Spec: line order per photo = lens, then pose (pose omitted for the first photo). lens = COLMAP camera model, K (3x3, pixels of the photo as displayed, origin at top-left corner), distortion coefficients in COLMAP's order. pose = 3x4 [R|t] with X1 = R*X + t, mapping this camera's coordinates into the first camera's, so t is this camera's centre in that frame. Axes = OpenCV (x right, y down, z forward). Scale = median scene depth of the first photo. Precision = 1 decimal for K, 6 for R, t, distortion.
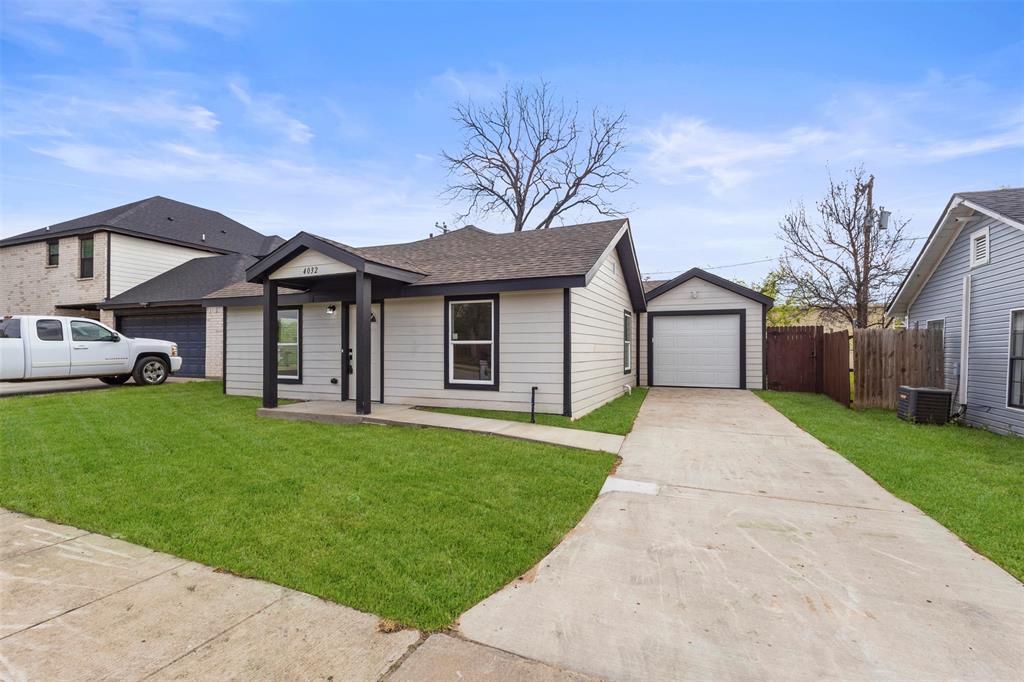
lens RADIAL K [[473.6, 0, 511.6], [0, 473.6, 344.4], [0, 0, 1]] dist [-0.001435, -0.000221]
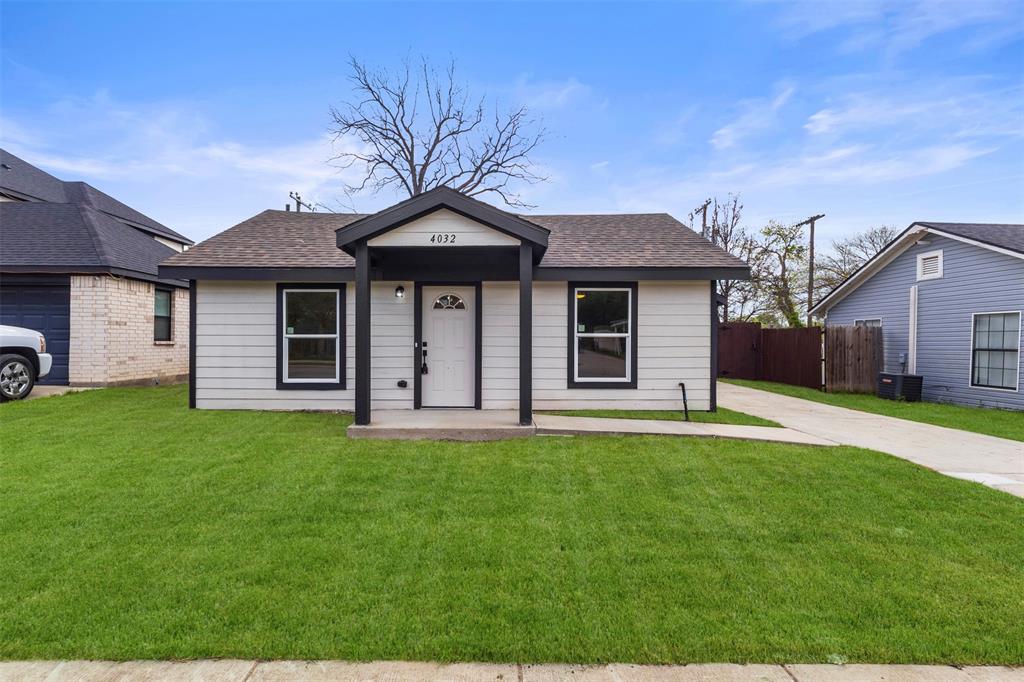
lens RADIAL K [[473.6, 0, 511.6], [0, 473.6, 344.4], [0, 0, 1]] dist [-0.001435, -0.000221]
pose [[0.917485, -0.001625, 0.397766, -0.527217], [-0.005255, 0.999855, 0.016205, -0.000576], [-0.397735, -0.016958, 0.917344, 0.224530]]
